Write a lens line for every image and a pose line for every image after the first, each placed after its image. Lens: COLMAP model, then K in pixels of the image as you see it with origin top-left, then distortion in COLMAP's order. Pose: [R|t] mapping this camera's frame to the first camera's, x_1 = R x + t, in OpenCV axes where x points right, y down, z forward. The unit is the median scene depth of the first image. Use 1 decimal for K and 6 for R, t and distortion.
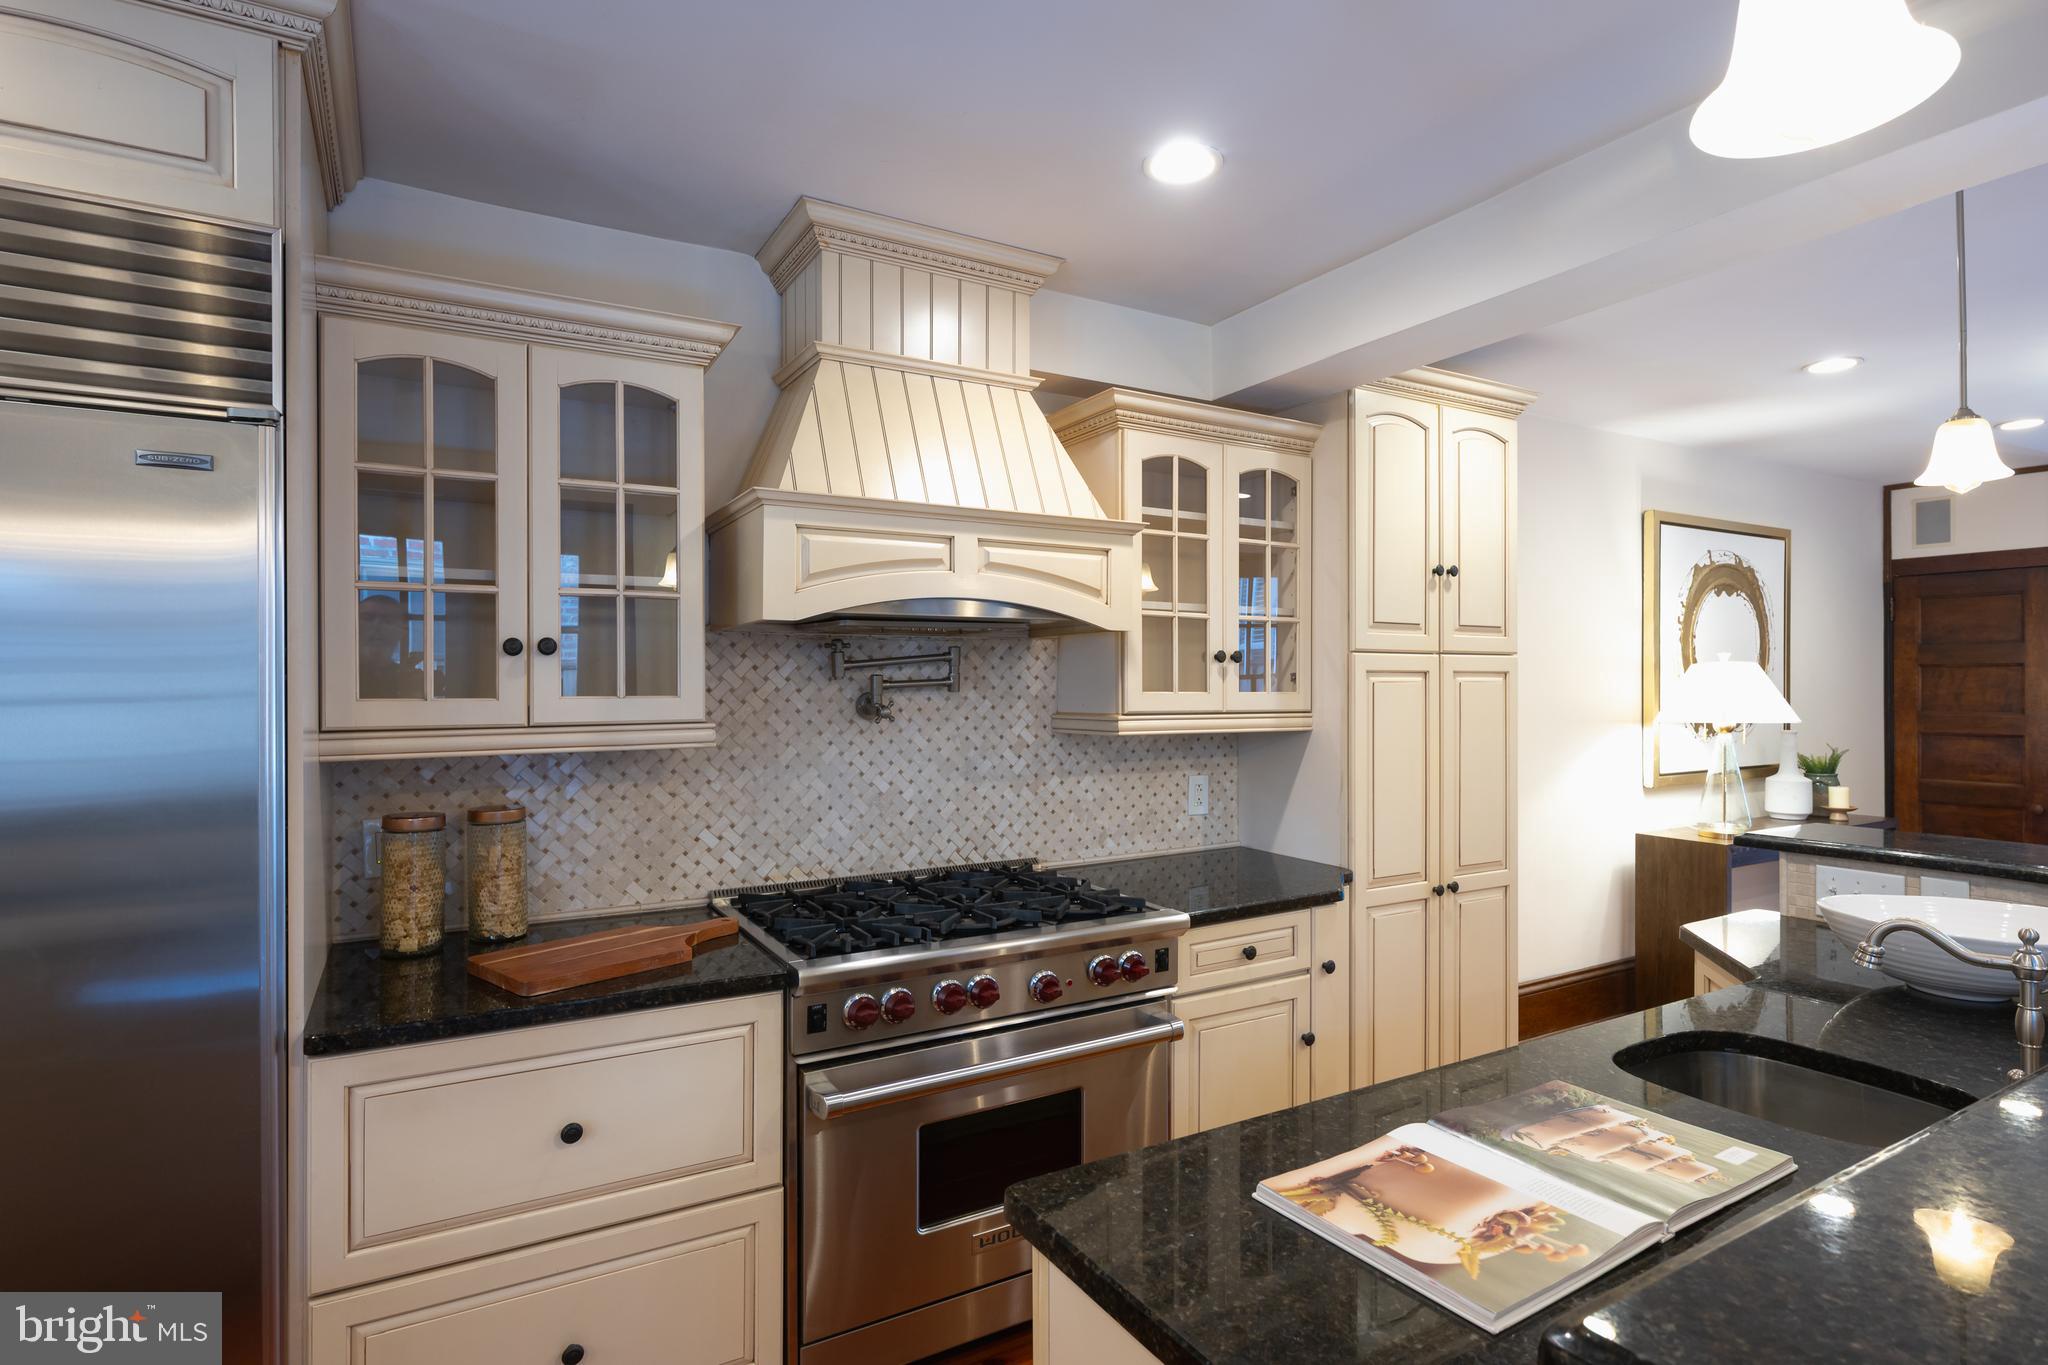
lens RADIAL K [[1050.7, 0, 1026.2], [0, 1050.7, 687.8], [0, 0, 1]] dist [0.001196, 0.002205]
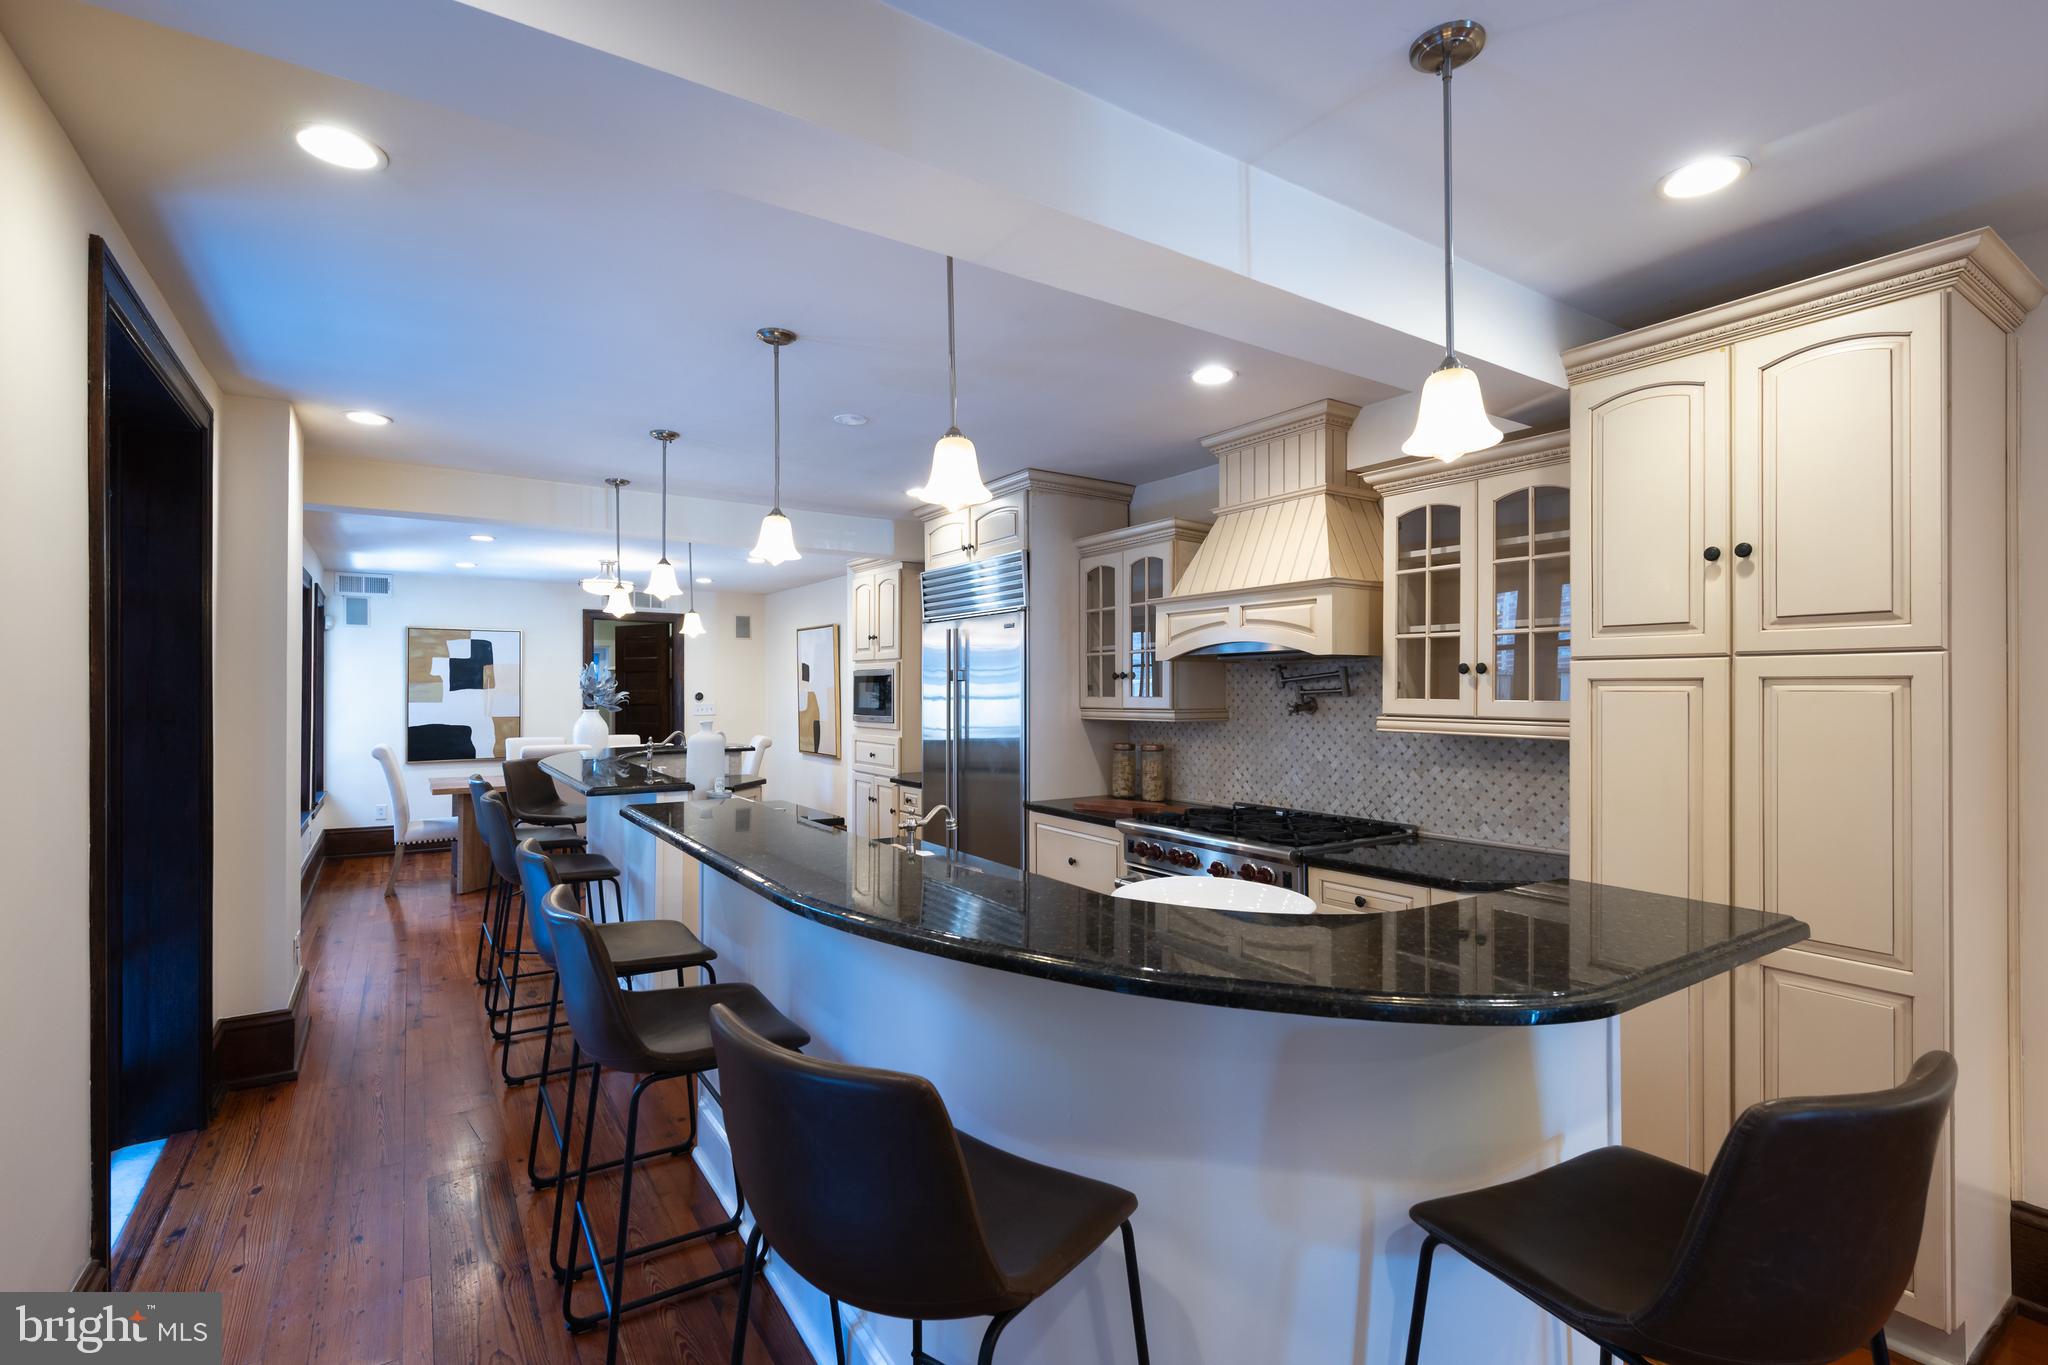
lens RADIAL K [[919.0, 0, 1023.8], [0, 919.0, 689.9], [0, 0, 1]] dist [-0.018552, 0.000780]
pose [[0.054693, 0.001446, -0.998502, 1.173612], [-0.004243, 0.999990, 0.001216, -0.005990], [0.998494, 0.004170, 0.054699, 0.474855]]
